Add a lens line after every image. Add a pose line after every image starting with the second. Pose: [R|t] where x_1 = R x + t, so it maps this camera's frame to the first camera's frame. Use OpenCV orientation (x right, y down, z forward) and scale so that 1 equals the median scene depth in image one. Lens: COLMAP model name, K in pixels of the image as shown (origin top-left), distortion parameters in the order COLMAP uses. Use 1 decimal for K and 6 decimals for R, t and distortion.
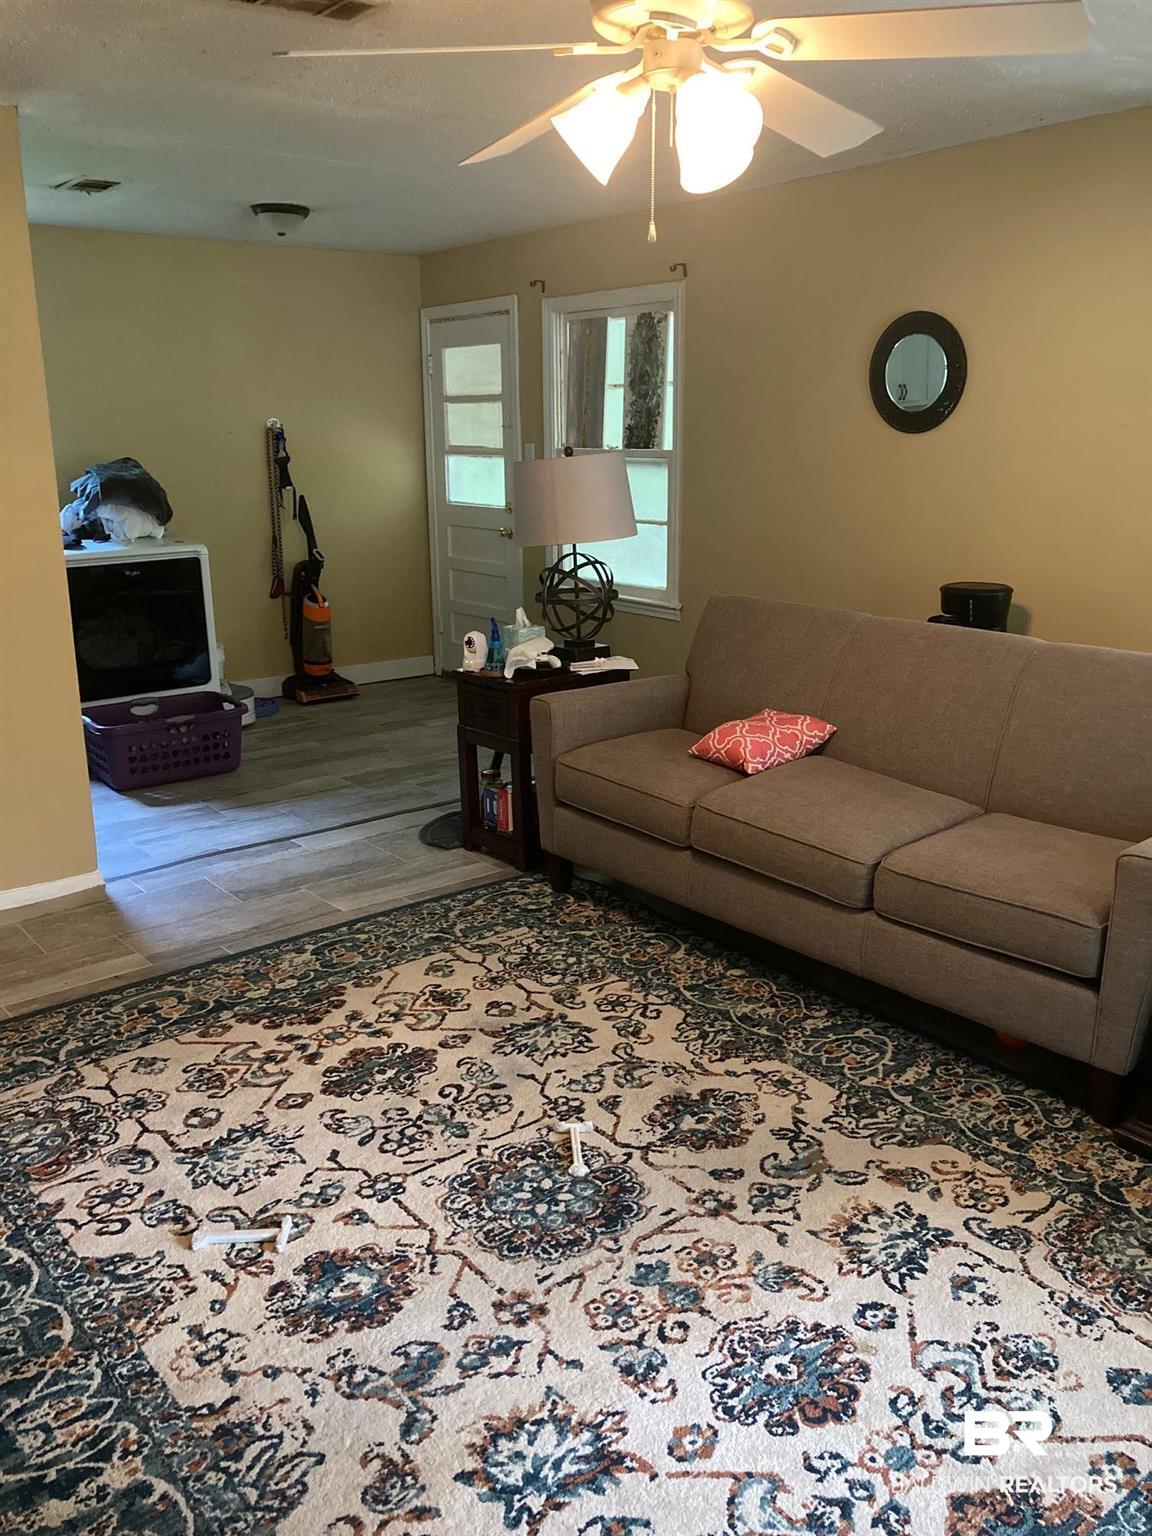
lens RADIAL K [[1236.7, 0, 576.0], [0, 1236.7, 768.0], [0, 0, 1]] dist [0.045698, -0.018864]
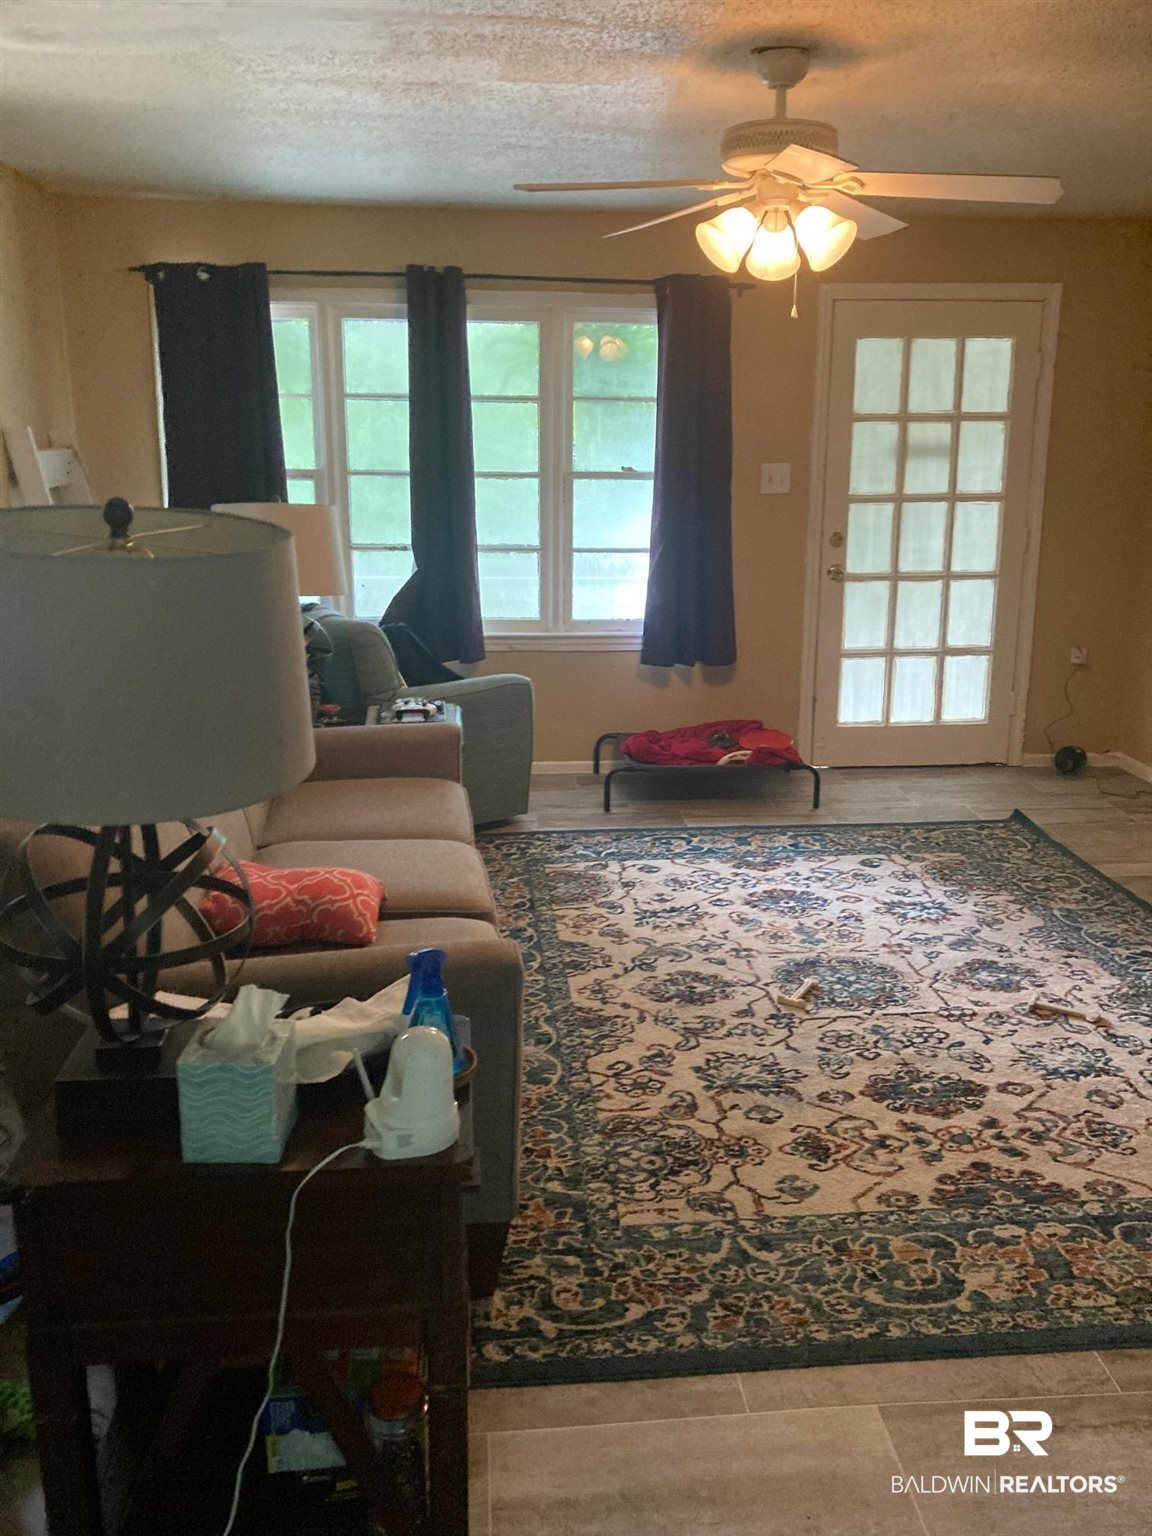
lens RADIAL K [[1236.7, 0, 576.0], [0, 1236.7, 768.0], [0, 0, 1]] dist [0.045698, -0.018864]
pose [[-0.824282, -0.155065, 0.544530, -0.434668], [0.142635, 0.873871, 0.464764, -0.495526], [-0.547918, 0.460766, -0.698199, 1.743993]]
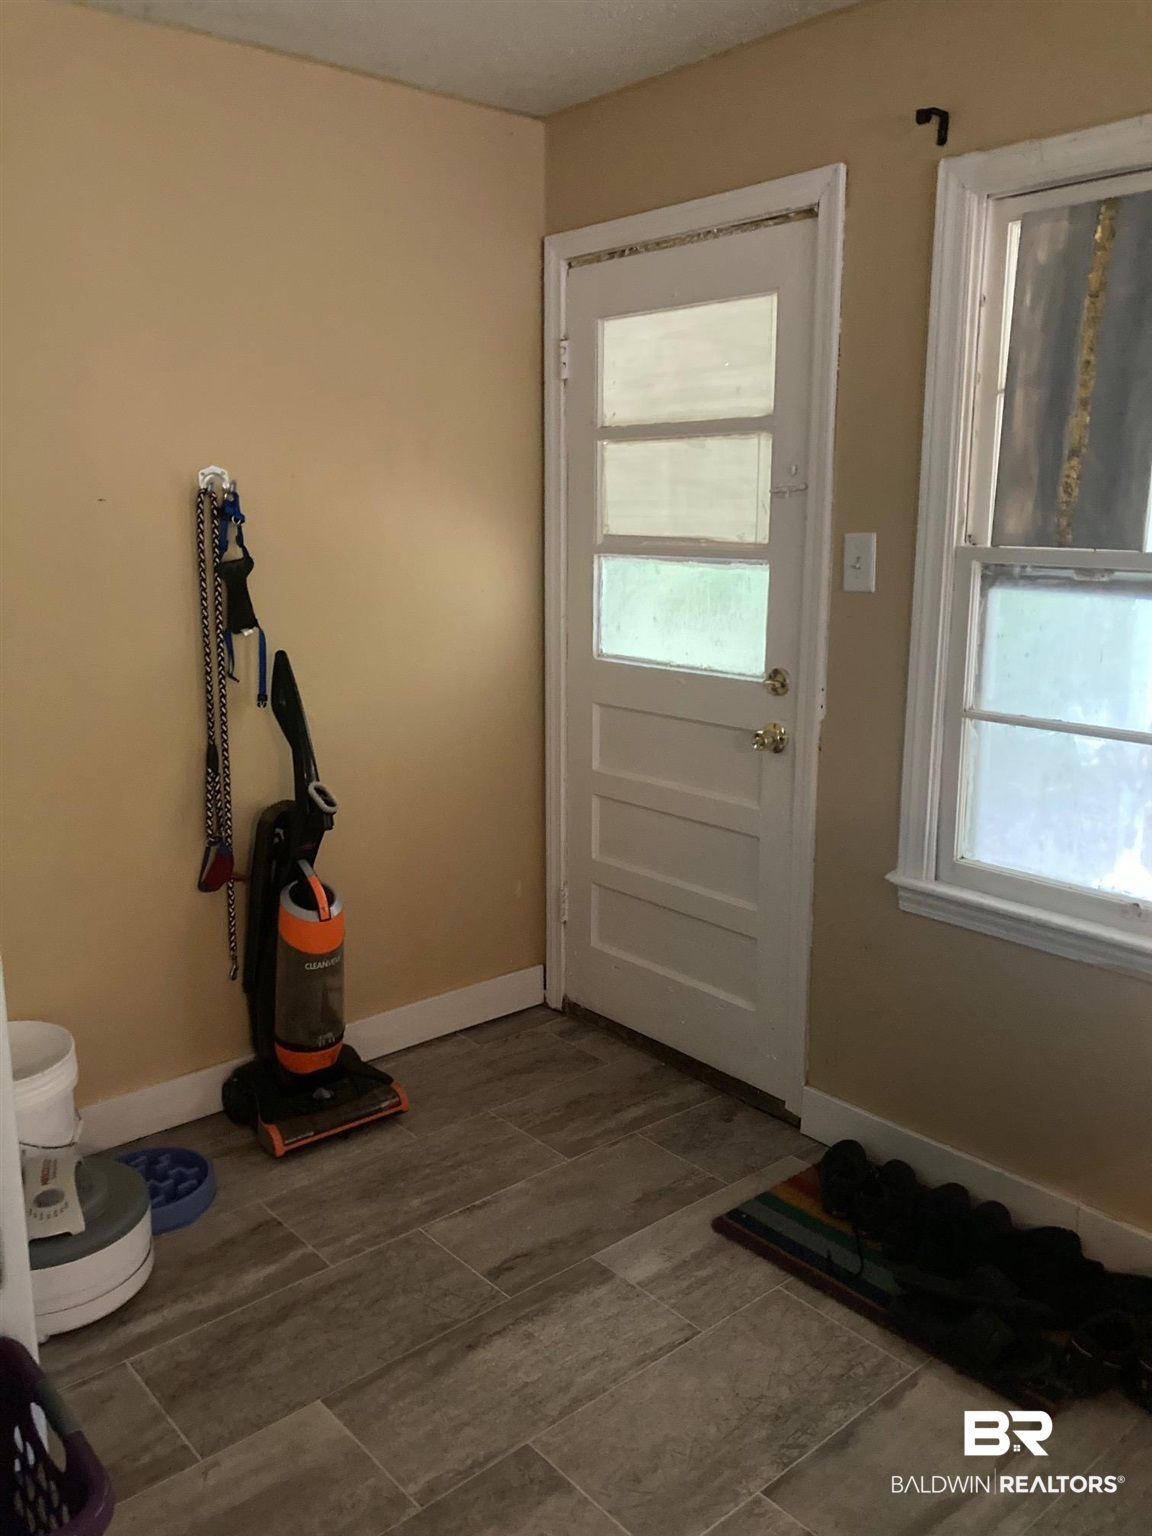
lens RADIAL K [[1236.7, 0, 576.0], [0, 1236.7, 768.0], [0, 0, 1]] dist [0.045698, -0.018864]
pose [[0.998471, 0.001204, 0.055264, -0.154668], [0.001839, 0.998485, -0.054994, -0.167905], [-0.055246, 0.055012, 0.996956, 0.621897]]
